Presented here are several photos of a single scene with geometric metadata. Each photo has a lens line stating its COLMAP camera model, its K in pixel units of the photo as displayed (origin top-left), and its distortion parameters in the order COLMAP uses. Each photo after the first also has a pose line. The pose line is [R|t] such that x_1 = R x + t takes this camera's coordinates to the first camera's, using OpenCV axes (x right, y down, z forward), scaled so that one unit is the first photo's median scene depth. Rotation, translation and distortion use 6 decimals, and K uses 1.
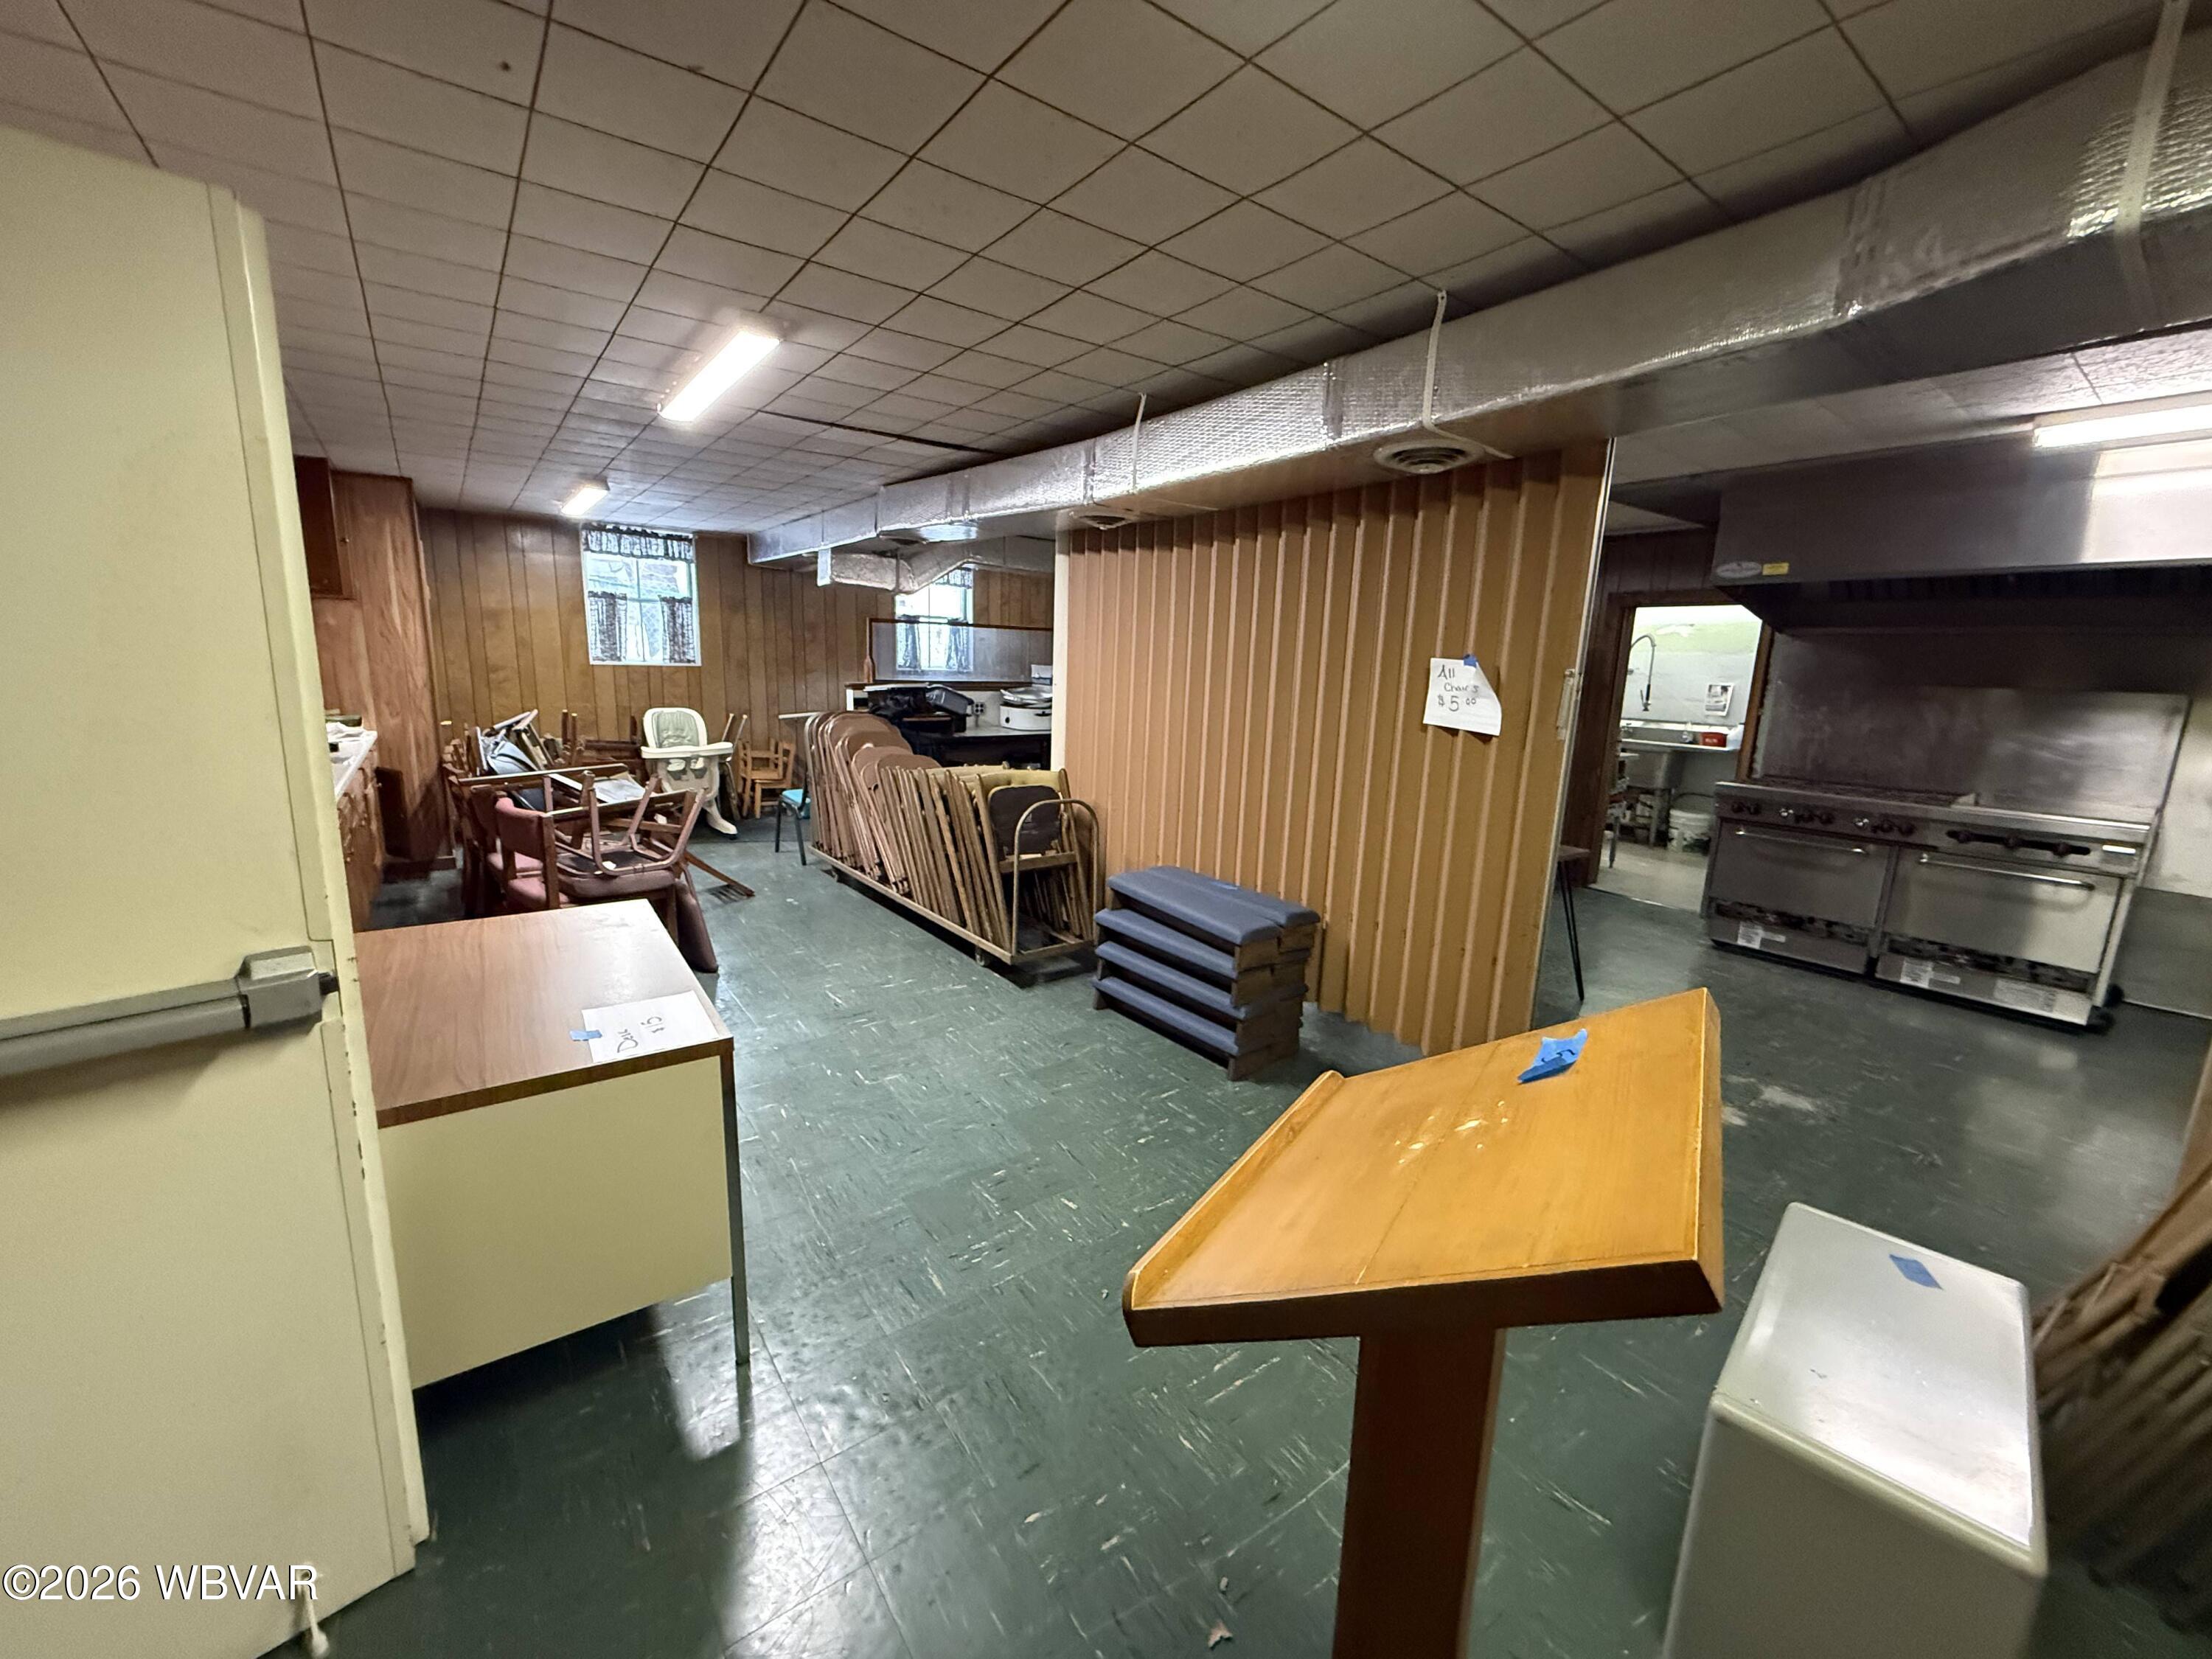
lens RADIAL K [[880.1, 0, 1103.6], [0, 880.1, 834.8], [0, 0, 1]] dist [0.000612, 0.000127]
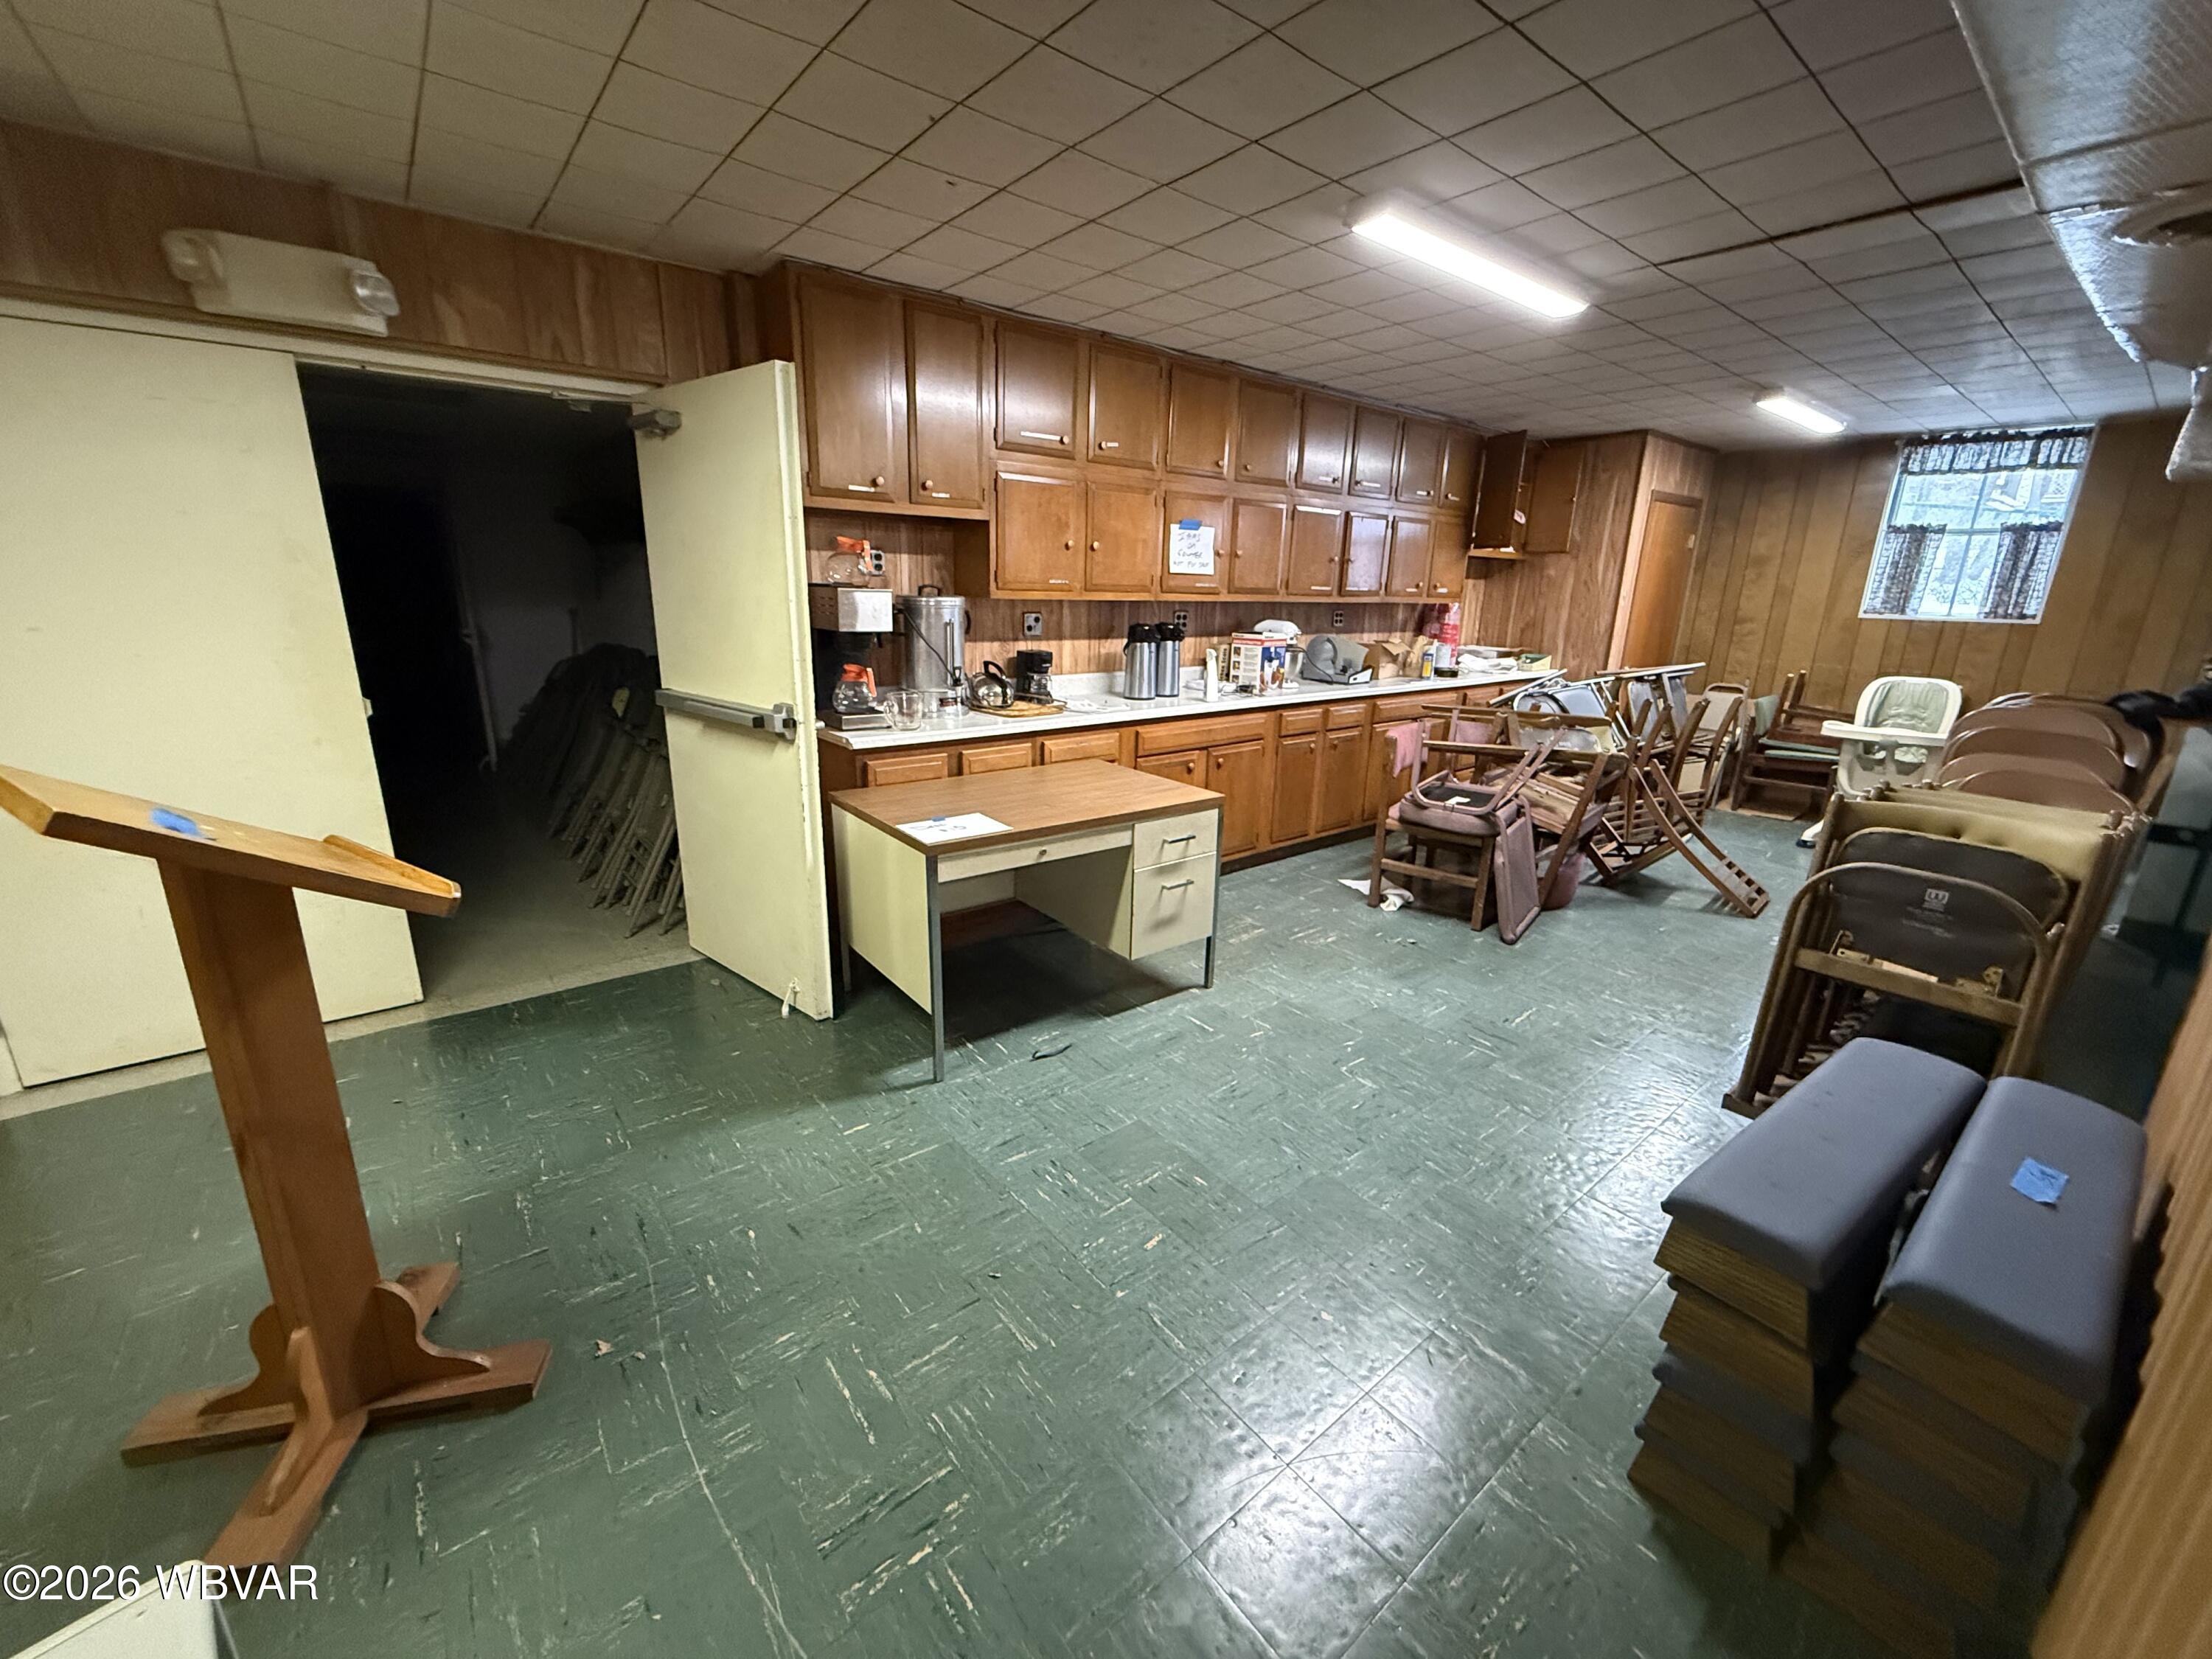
lens RADIAL K [[880.1, 0, 1095.1], [0, 880.1, 828.3], [0, 0, 1]] dist [0.000612, 0.000127]
pose [[0.036634, 0.241815, -0.969630, 0.231695], [-0.214594, 0.949550, 0.228700, -0.043347], [0.976016, 0.199698, 0.086678, 0.278685]]
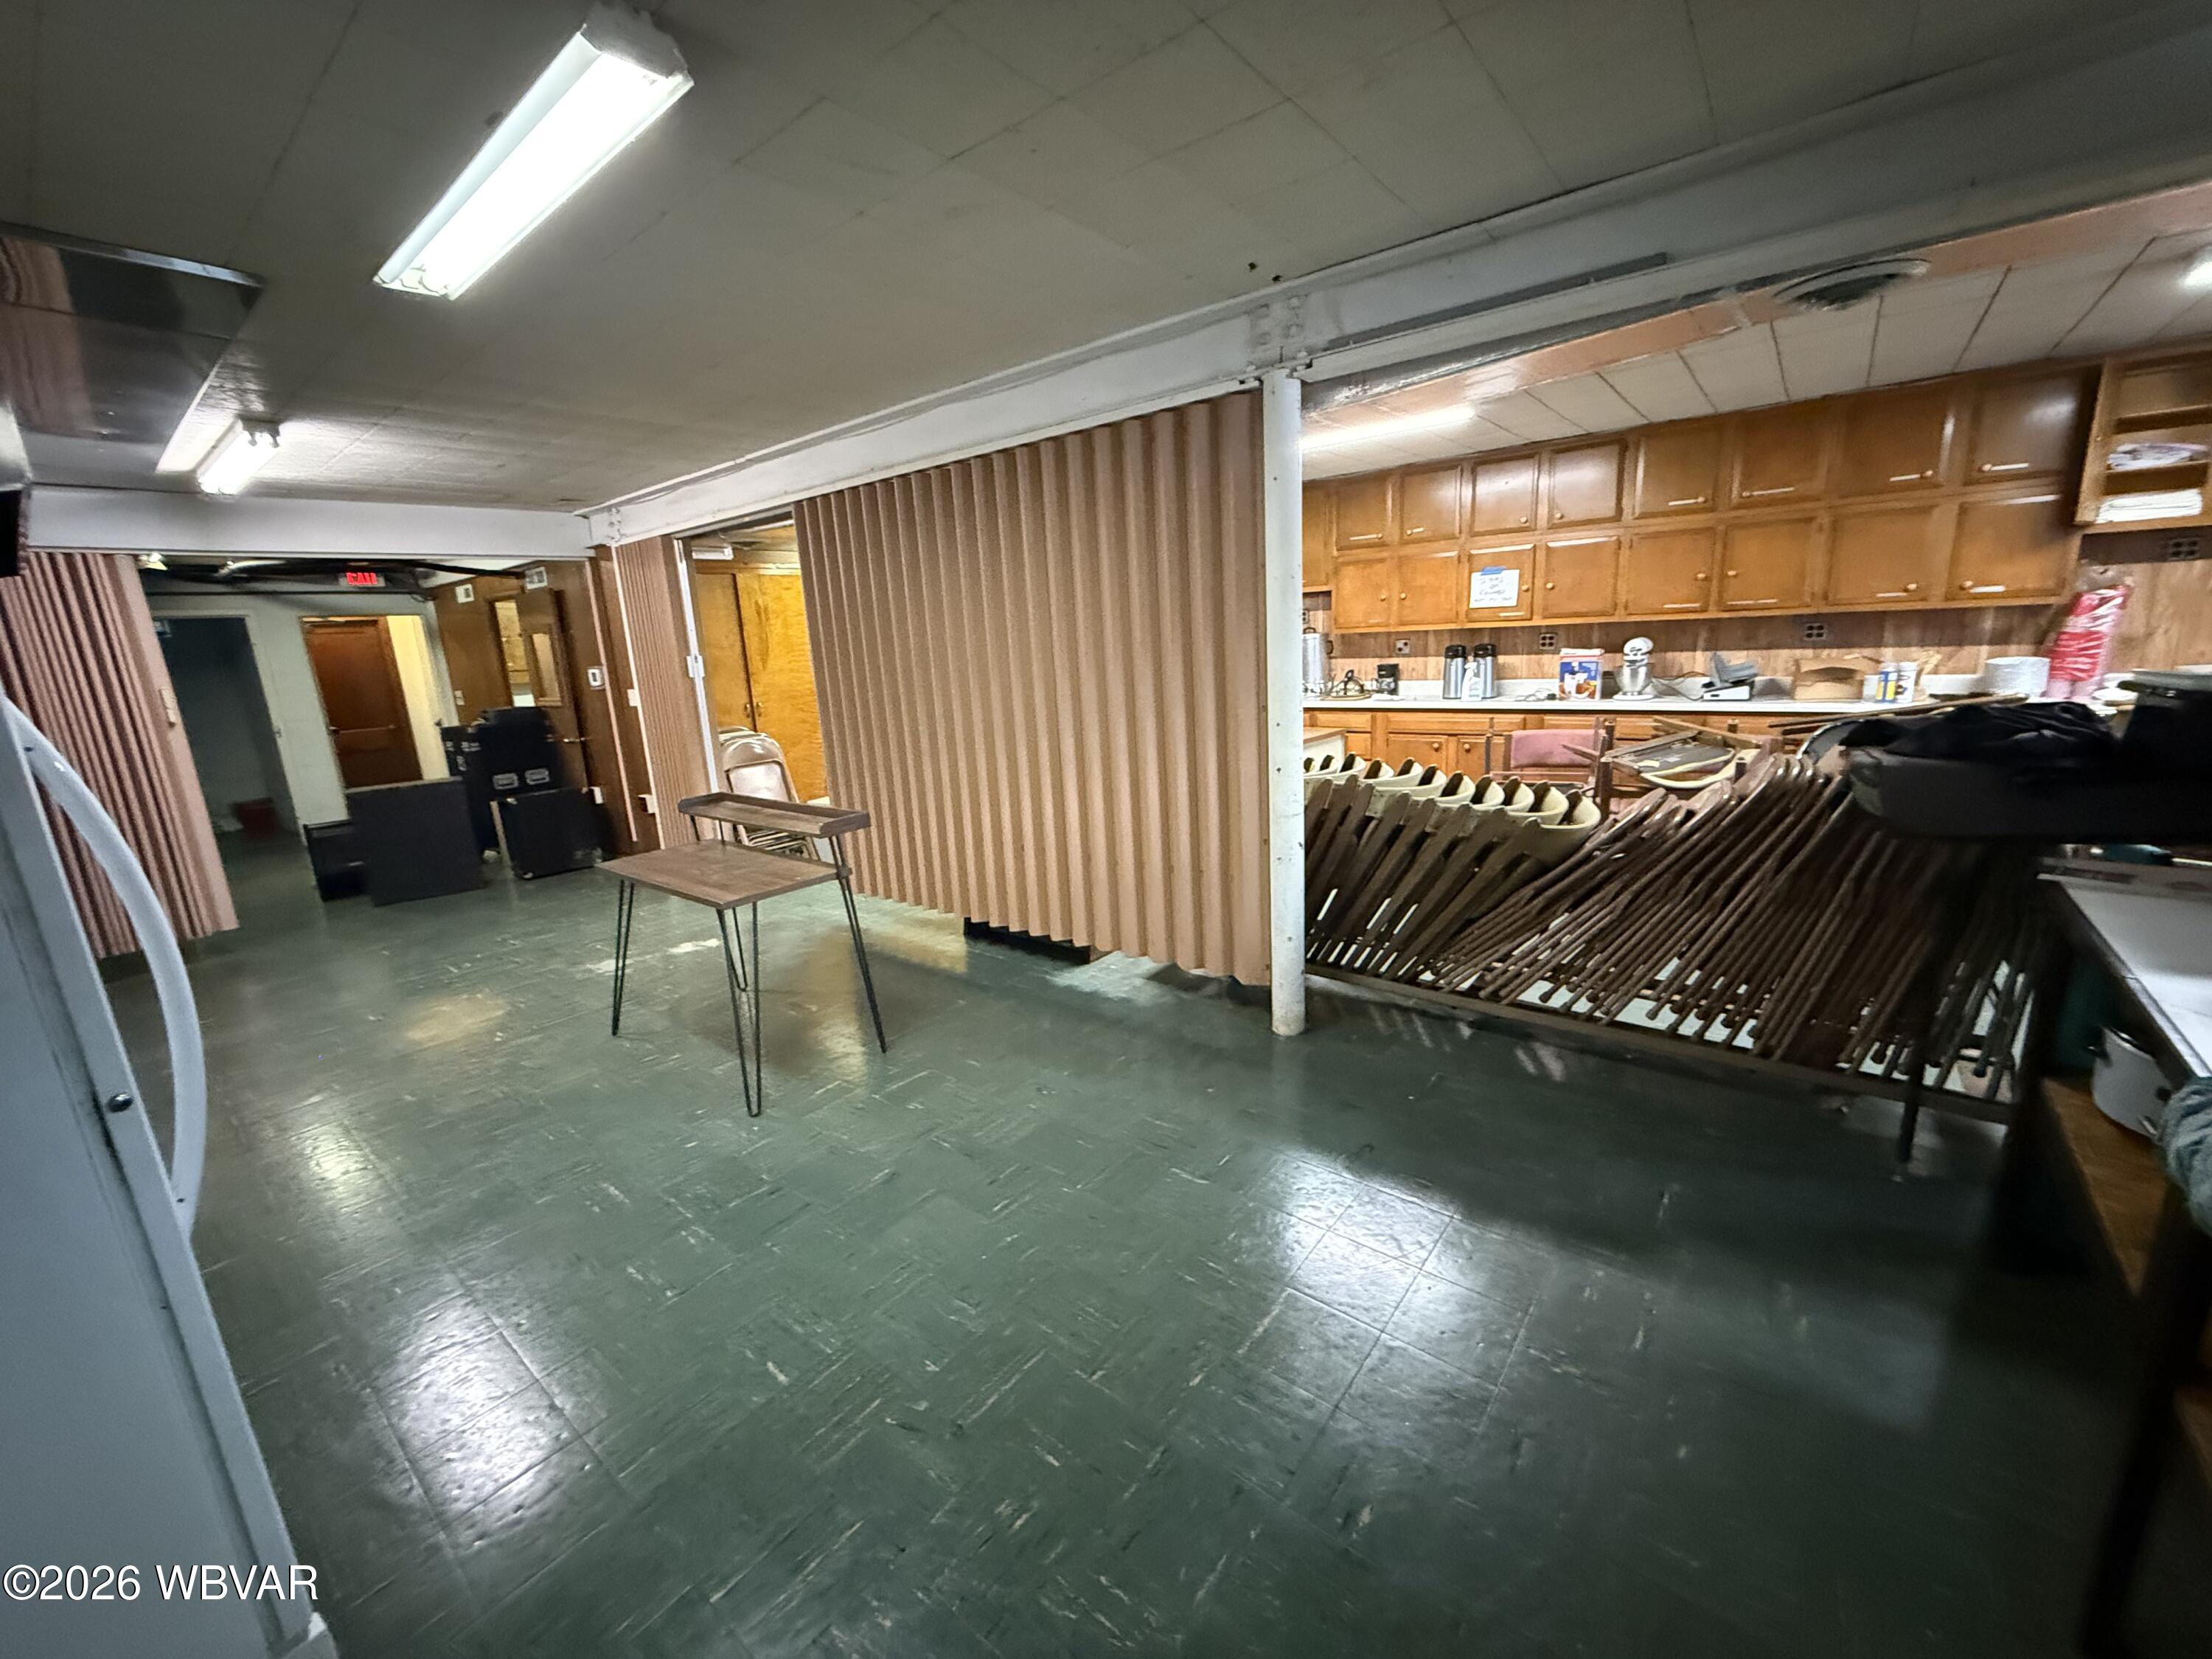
lens RADIAL K [[880.1, 0, 1103.1], [0, 880.1, 829.5], [0, 0, 1]] dist [0.000612, 0.000127]
pose [[-0.968644, 0.075457, -0.236718, 0.135234], [-0.023803, 0.920200, 0.390724, -0.248898], [0.247311, 0.384107, -0.889550, 1.287561]]
